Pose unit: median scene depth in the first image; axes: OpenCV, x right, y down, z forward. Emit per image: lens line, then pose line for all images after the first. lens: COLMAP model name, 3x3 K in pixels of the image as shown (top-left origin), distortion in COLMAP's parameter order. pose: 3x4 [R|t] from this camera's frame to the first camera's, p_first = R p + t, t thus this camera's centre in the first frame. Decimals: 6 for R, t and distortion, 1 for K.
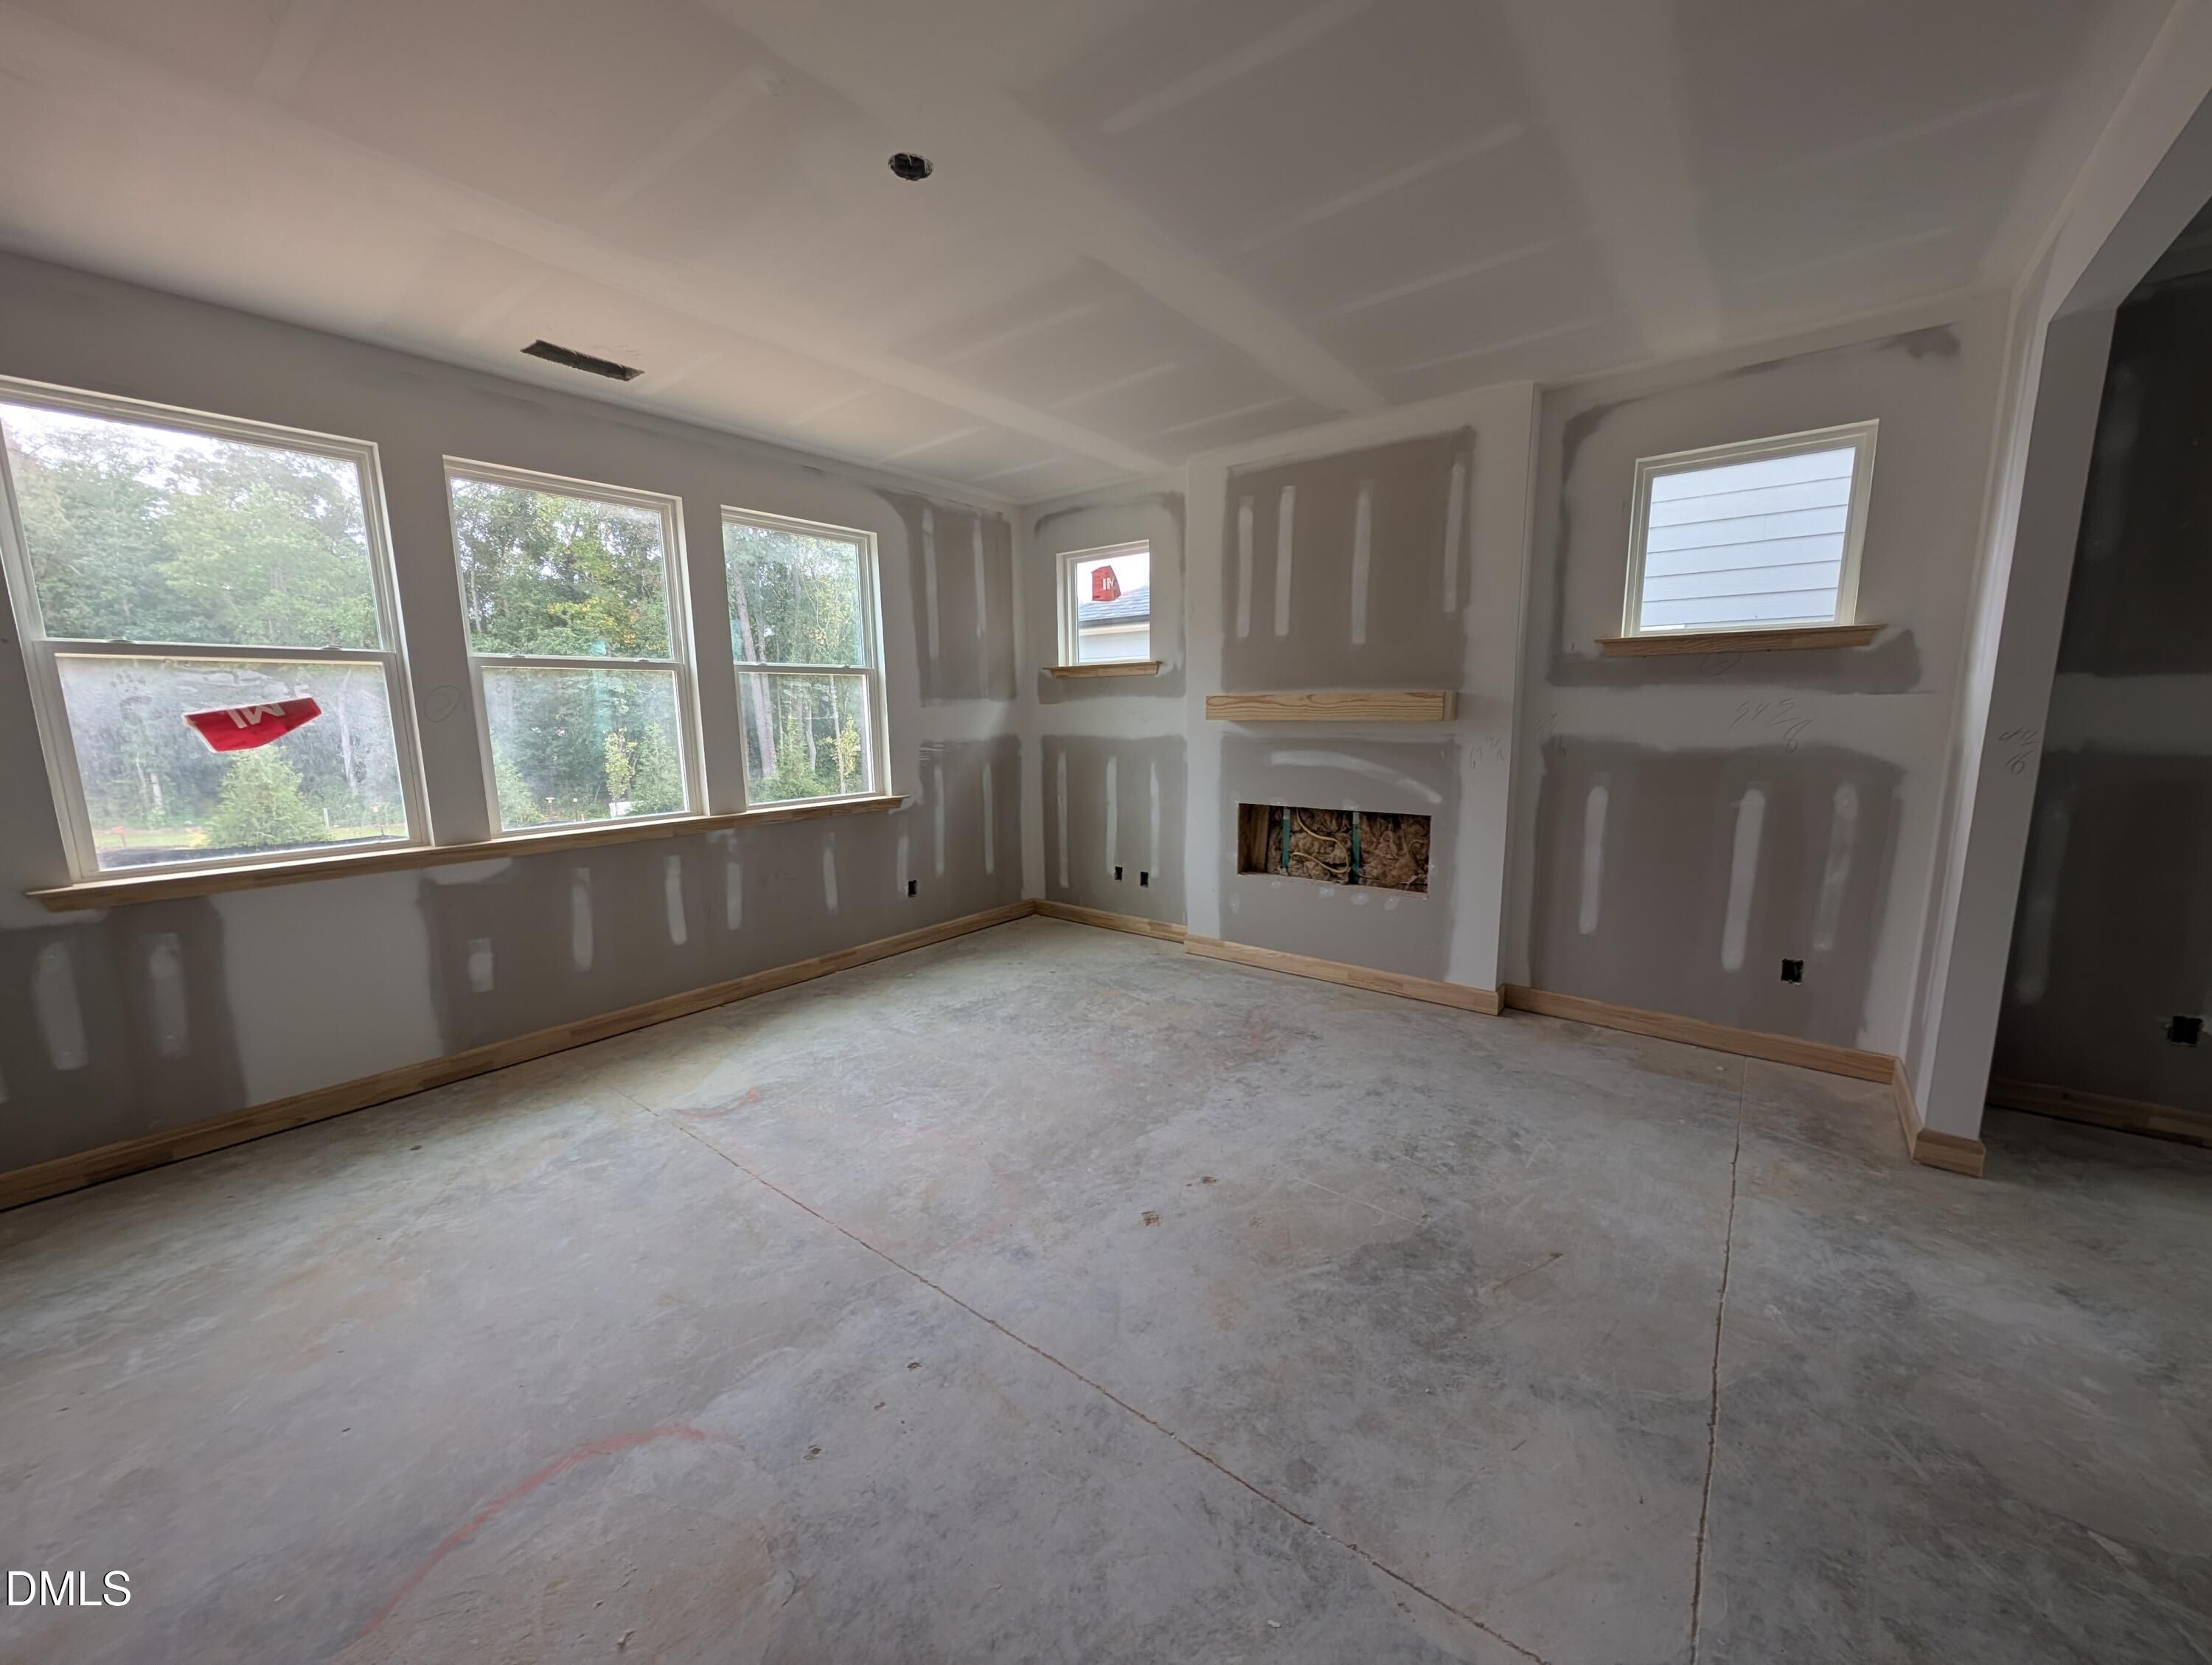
lens RADIAL K [[836.5, 0, 1103.7], [0, 836.5, 841.5], [0, 0, 1]] dist [0.002468, -0.000443]
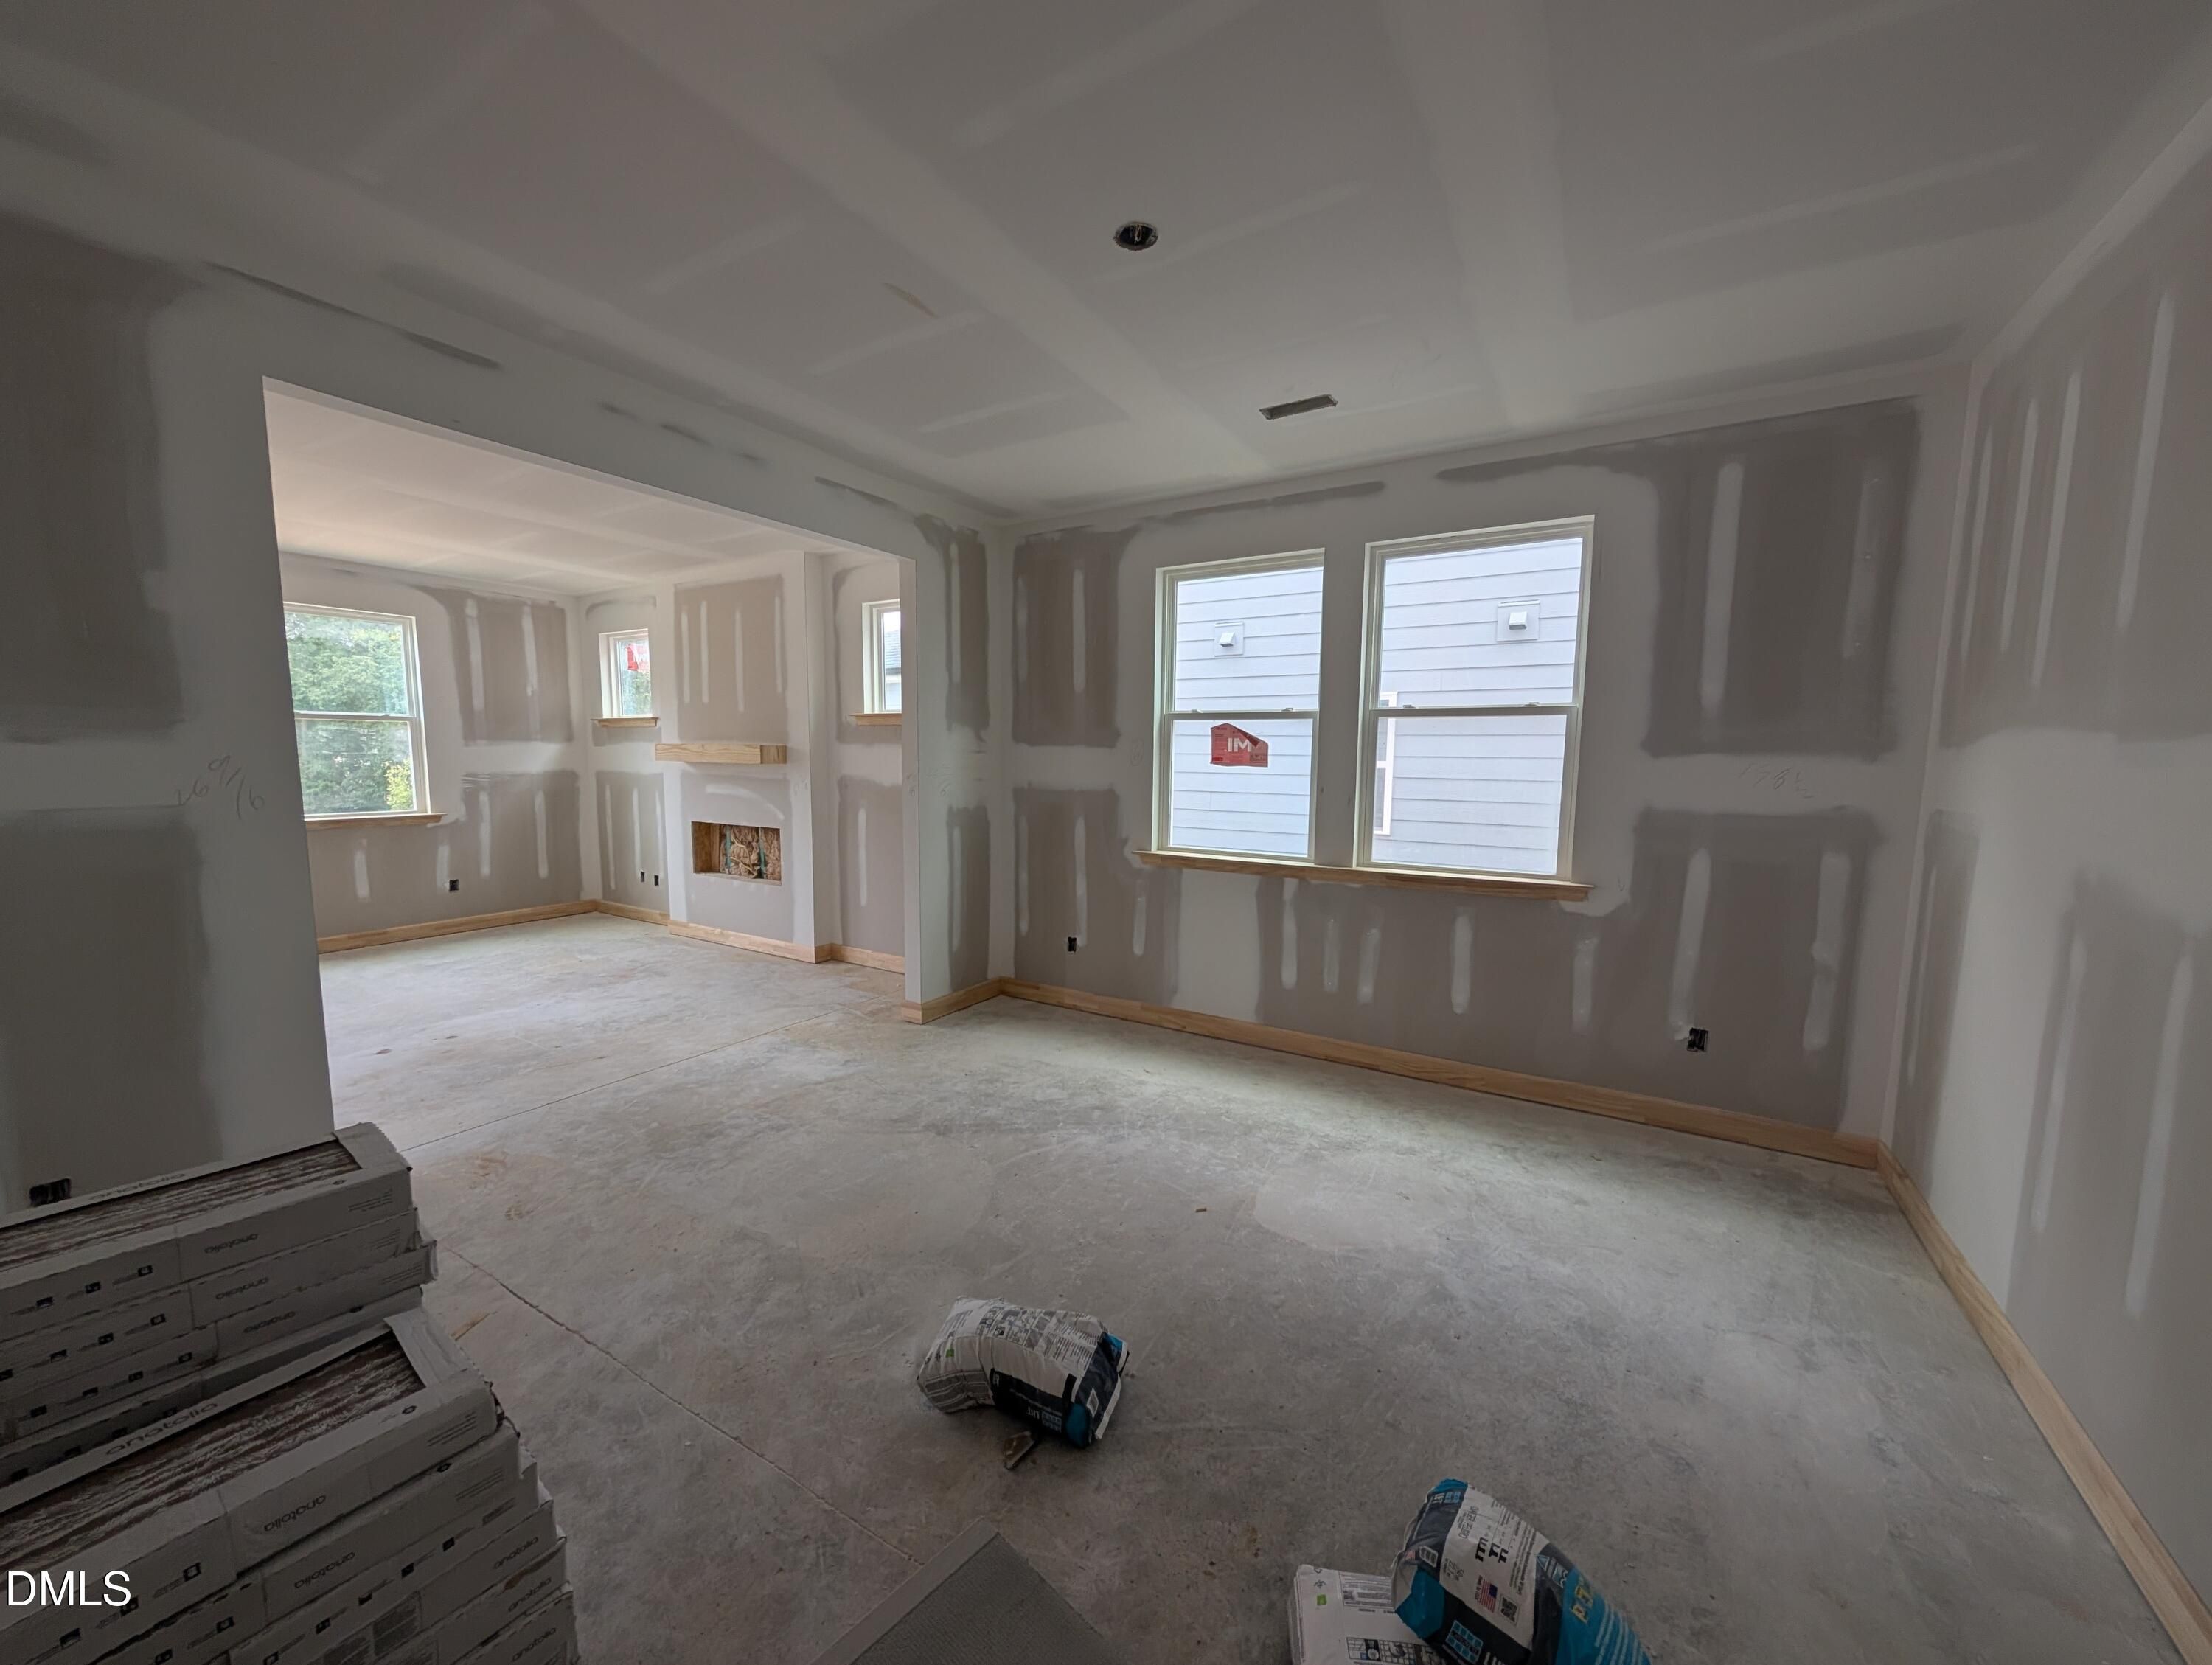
lens RADIAL K [[836.5, 0, 1095.5], [0, 836.5, 840.1], [0, 0, 1]] dist [0.002468, -0.000443]
pose [[0.992404, 0.009314, 0.122667, 0.644633], [-0.002755, 0.998562, -0.053537, 0.056636], [-0.122989, 0.052792, 0.991003, -0.443207]]
